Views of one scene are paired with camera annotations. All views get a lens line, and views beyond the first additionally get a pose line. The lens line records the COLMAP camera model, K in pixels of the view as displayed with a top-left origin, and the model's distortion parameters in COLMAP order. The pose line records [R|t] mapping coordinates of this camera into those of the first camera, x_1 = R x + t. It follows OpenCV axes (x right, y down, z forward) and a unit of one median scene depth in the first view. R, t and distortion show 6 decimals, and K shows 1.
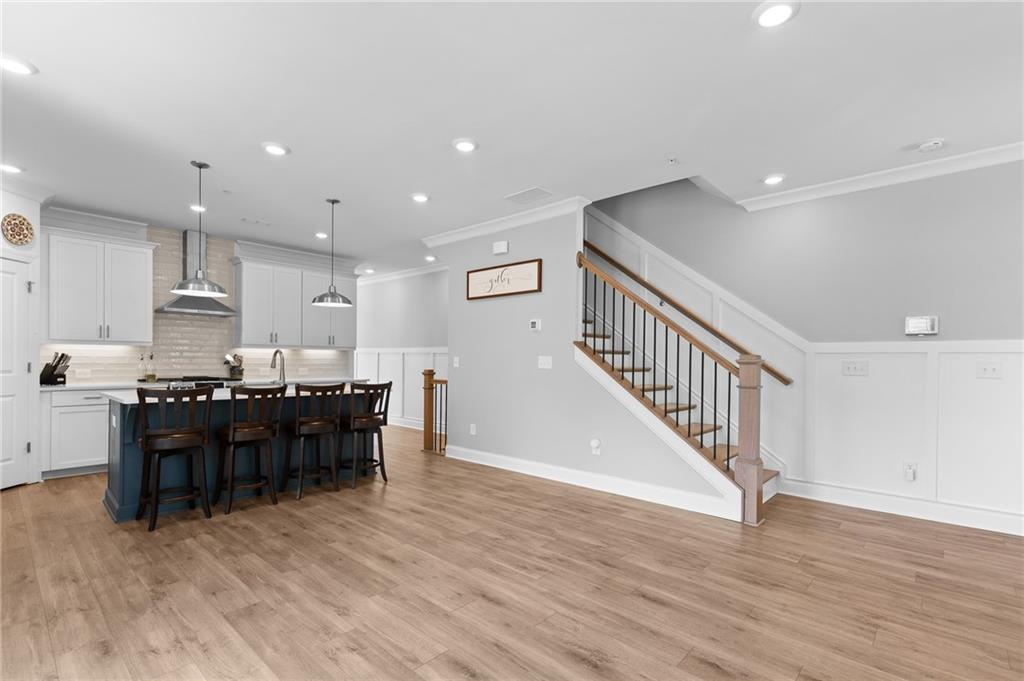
lens RADIAL K [[467.4, 0, 513.0], [0, 467.4, 360.9], [0, 0, 1]] dist [0.005173, 0.000187]
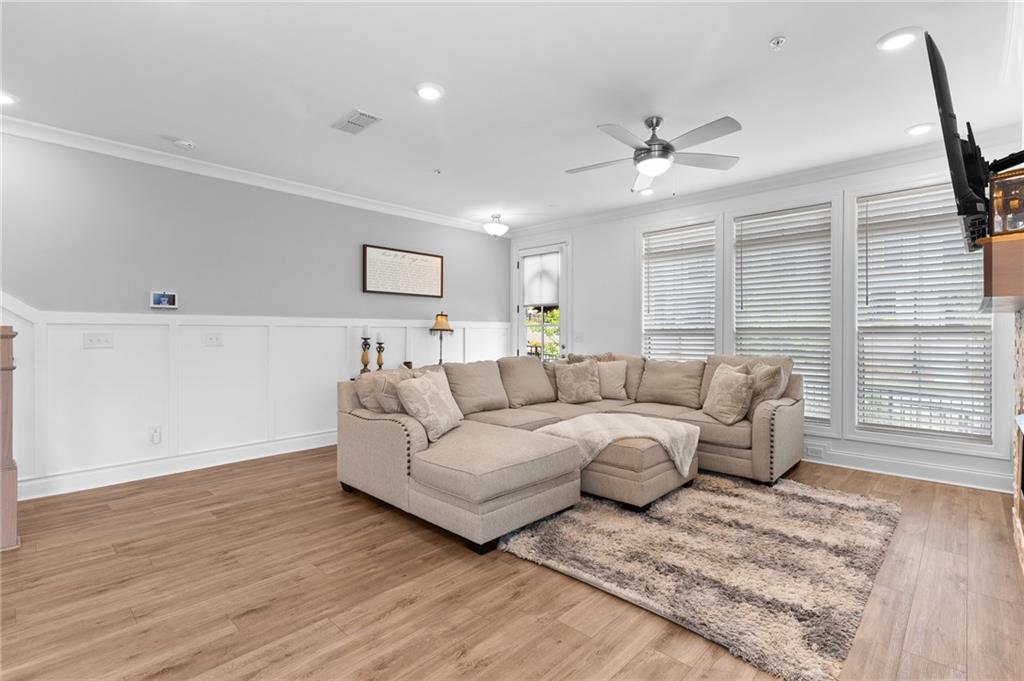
lens RADIAL K [[475.0, 0, 521.6], [0, 475.0, 334.0], [0, 0, 1]] dist [0.009816, -0.000075]
pose [[0.015706, -0.010157, 0.999825, -0.201310], [0.001762, 0.999947, 0.010130, -0.004968], [-0.999875, 0.001602, 0.015723, 0.121734]]
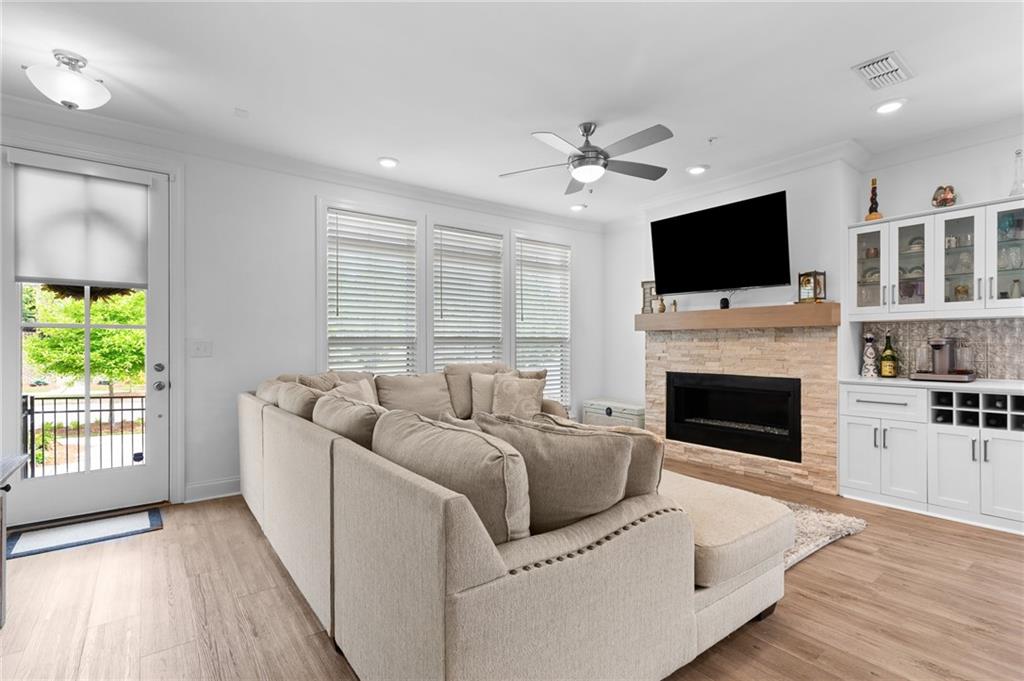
lens RADIAL K [[483.8, 0, 512.0], [0, 483.8, 340.5], [0, 0, 1]] dist [0.000040, 0.000504]
pose [[-0.983152, -0.007225, 0.182645, 0.549517], [-0.007960, 0.999963, -0.003290, 0.004566], [-0.182614, -0.004689, -0.983174, 0.704706]]
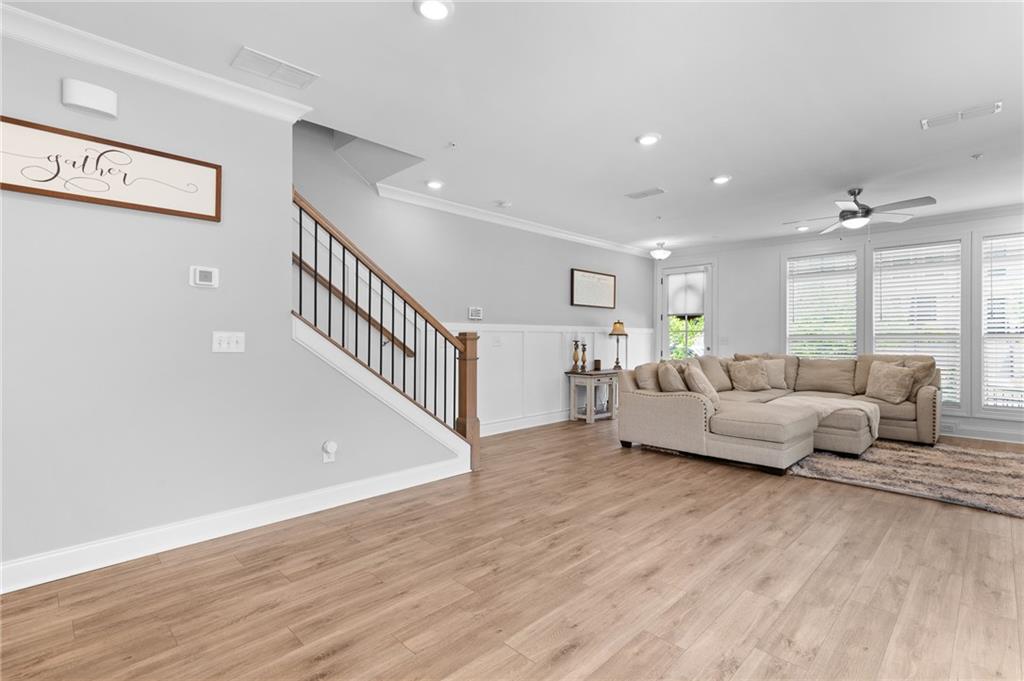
lens RADIAL K [[478.7, 0, 522.1], [0, 478.7, 336.0], [0, 0, 1]] dist [0.011256, -0.000364]
pose [[0.041173, -0.006403, 0.999132, -0.584975], [-0.000402, 0.999979, 0.006425, -0.009322], [-0.999152, -0.000666, 0.041170, 0.652538]]
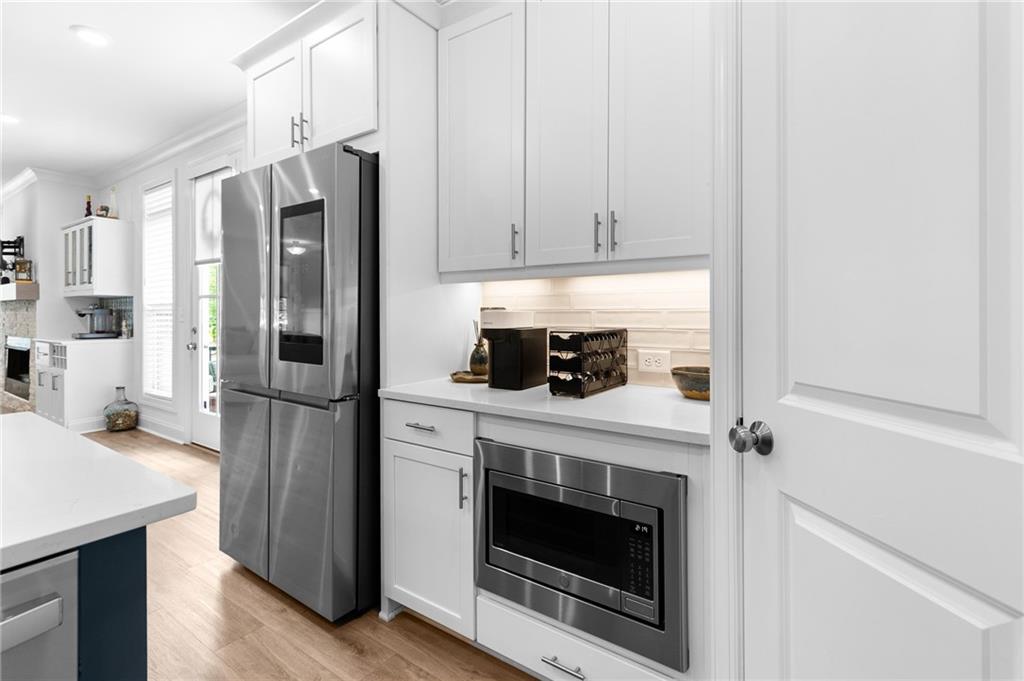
lens RADIAL K [[483.5, 0, 514.3], [0, 483.5, 311.4], [0, 0, 1]] dist [0.001025, 0.000068]
pose [[-0.991007, -0.011084, -0.133349, -0.885483], [-0.010915, 0.999938, -0.001998, -0.009492], [0.133363, -0.000525, -0.991067, 1.099685]]
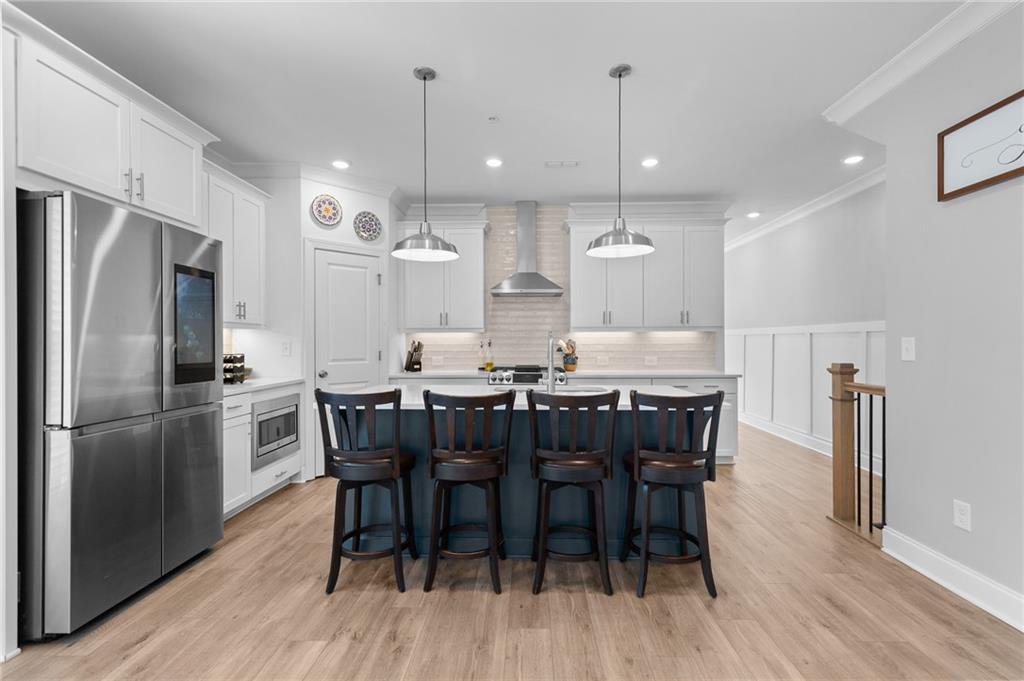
lens RADIAL K [[462.7, 0, 518.6], [0, 462.7, 344.1], [0, 0, 1]] dist [0.002393, 0.000185]
pose [[0.655901, -0.009888, -0.754782, -0.041140], [0.008221, 0.999948, -0.005956, -0.003035], [0.754802, -0.002299, 0.655948, 0.559794]]
